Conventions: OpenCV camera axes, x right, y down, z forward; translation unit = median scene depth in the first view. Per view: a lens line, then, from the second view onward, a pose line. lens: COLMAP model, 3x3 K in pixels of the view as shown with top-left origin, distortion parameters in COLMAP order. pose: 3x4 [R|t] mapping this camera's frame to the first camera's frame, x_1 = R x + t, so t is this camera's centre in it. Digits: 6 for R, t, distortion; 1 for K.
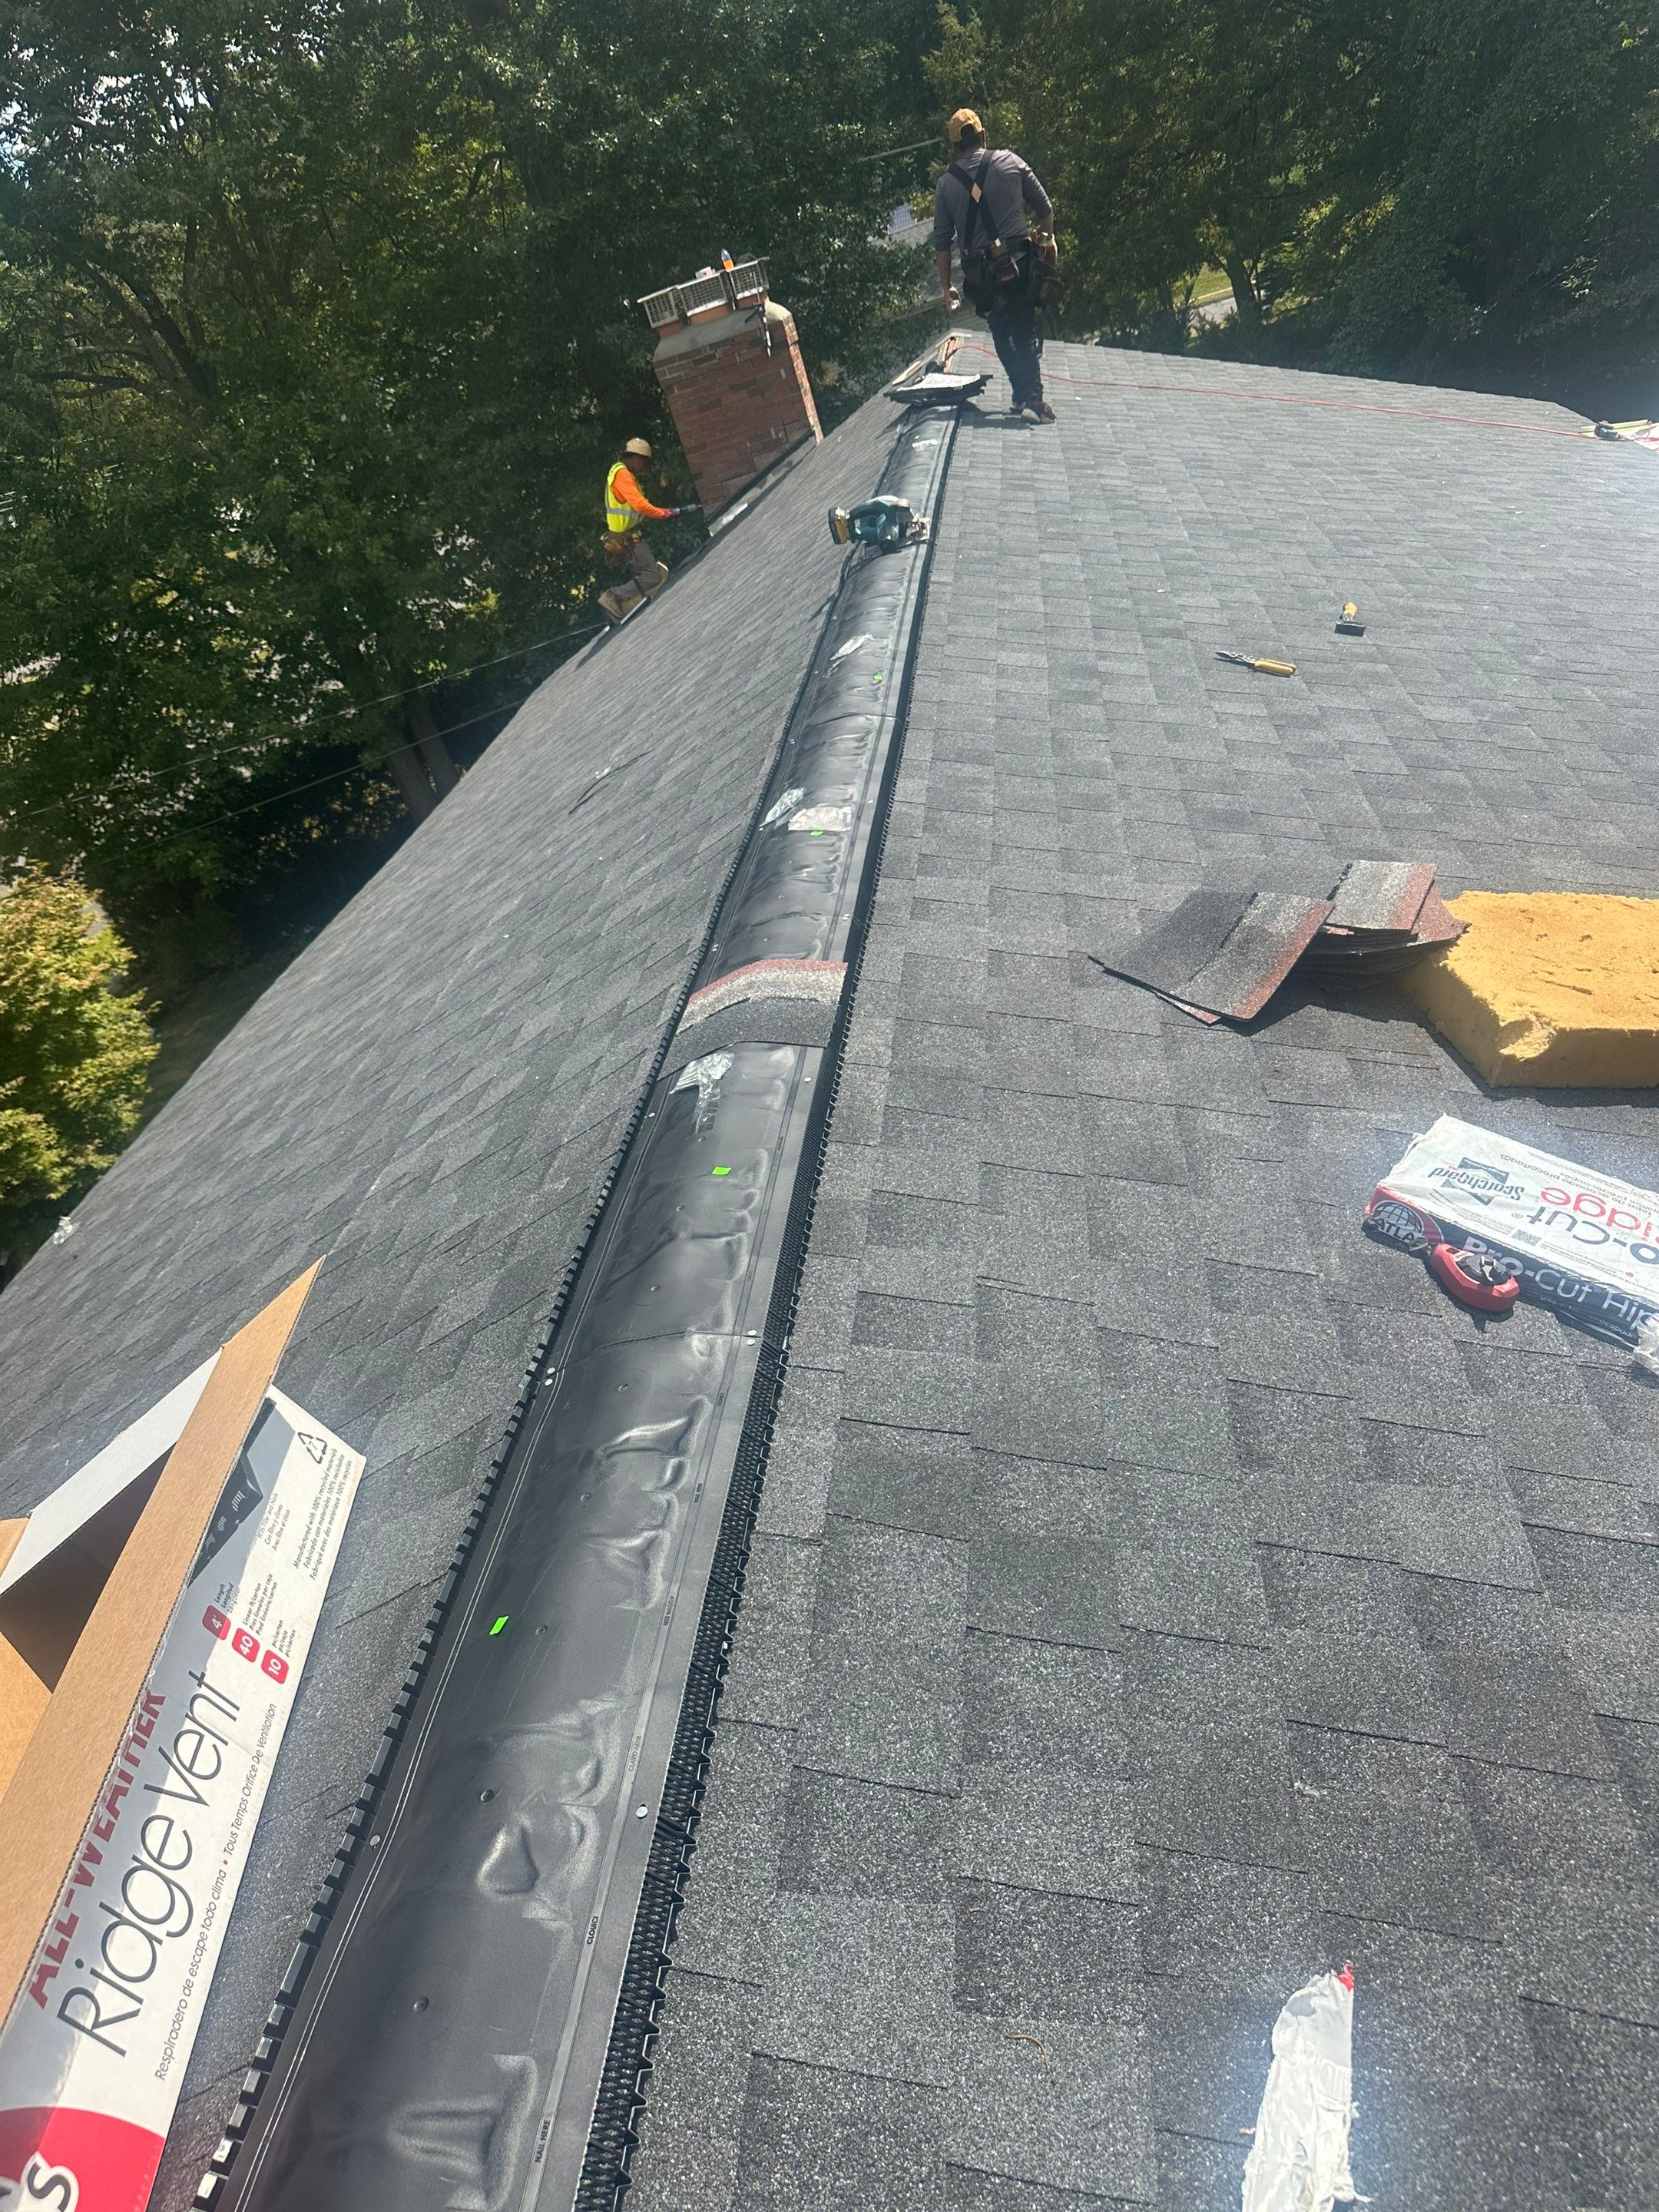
lens RADIAL K [[1553.3, 0, 853.3], [0, 1553.3, 1090.4], [0, 0, 1]] dist [0.016103, -0.024454]
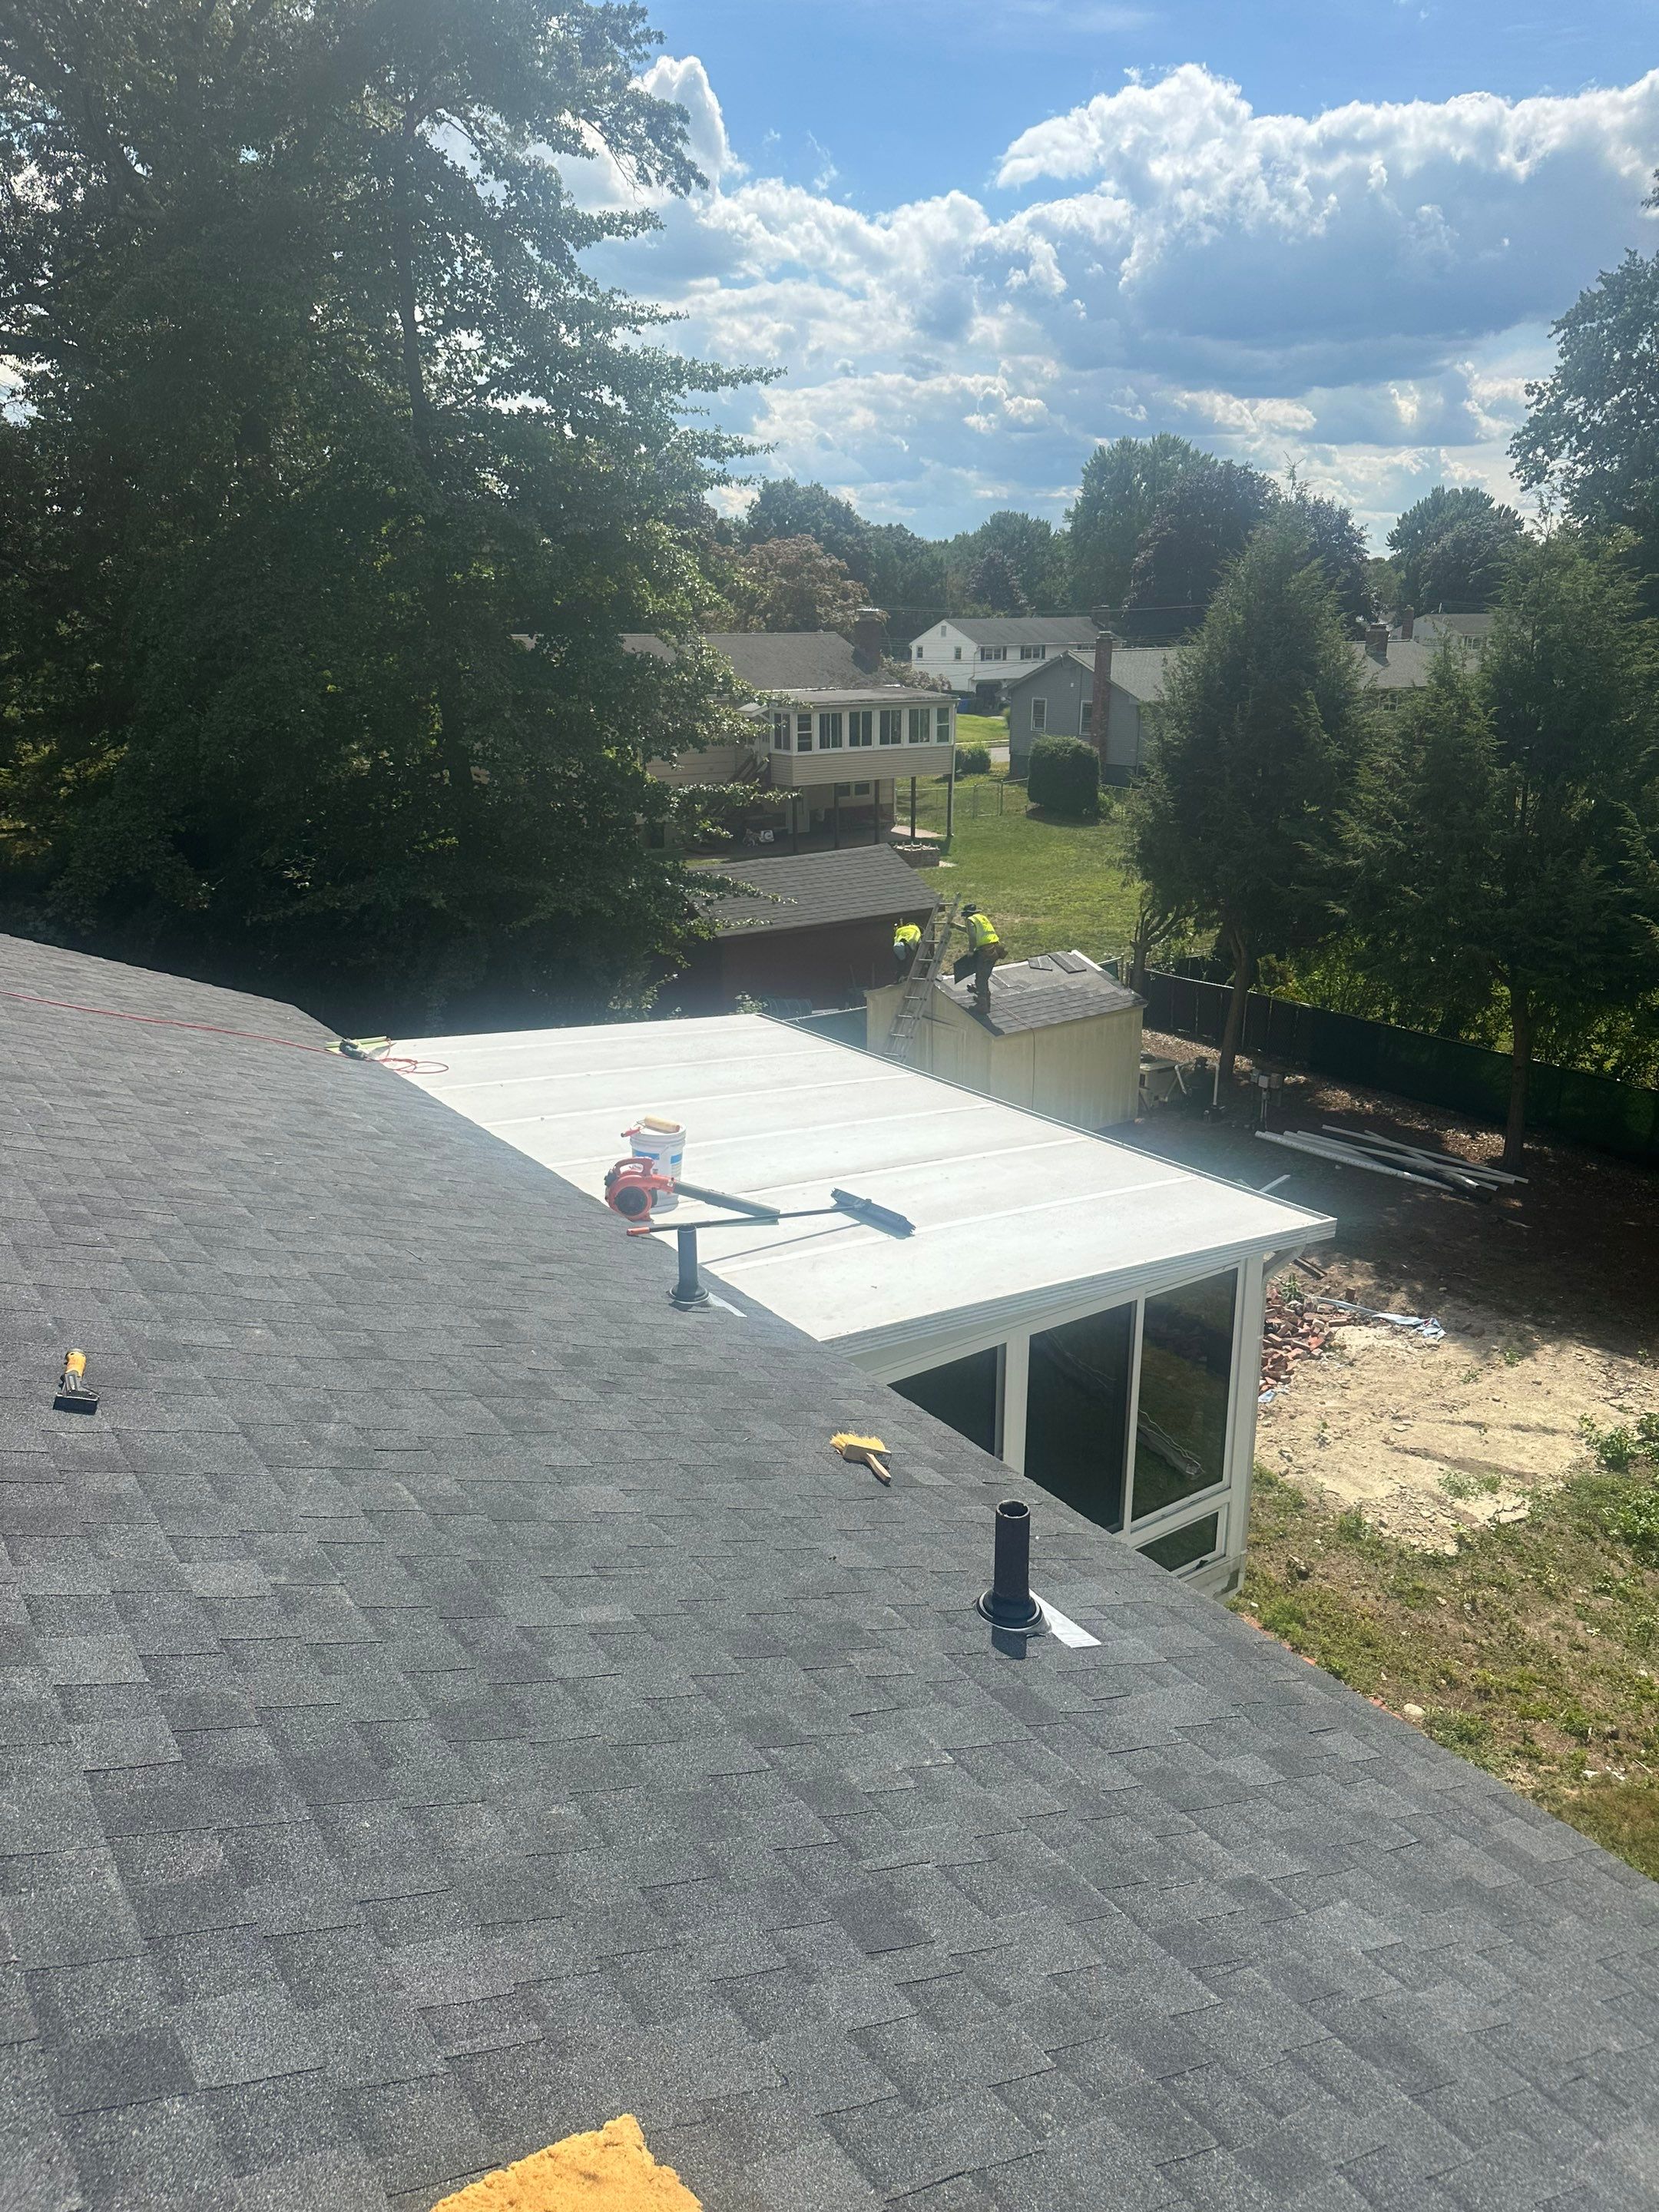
lens RADIAL K [[1553.3, 0, 849.3], [0, 1553.3, 1102.9], [0, 0, 1]] dist [0.016103, -0.024454]
pose [[0.723105, 0.080351, 0.686049, 0.095053], [0.134607, 0.957777, -0.254054, -0.242203], [-0.677496, 0.276055, 0.681758, 0.299908]]
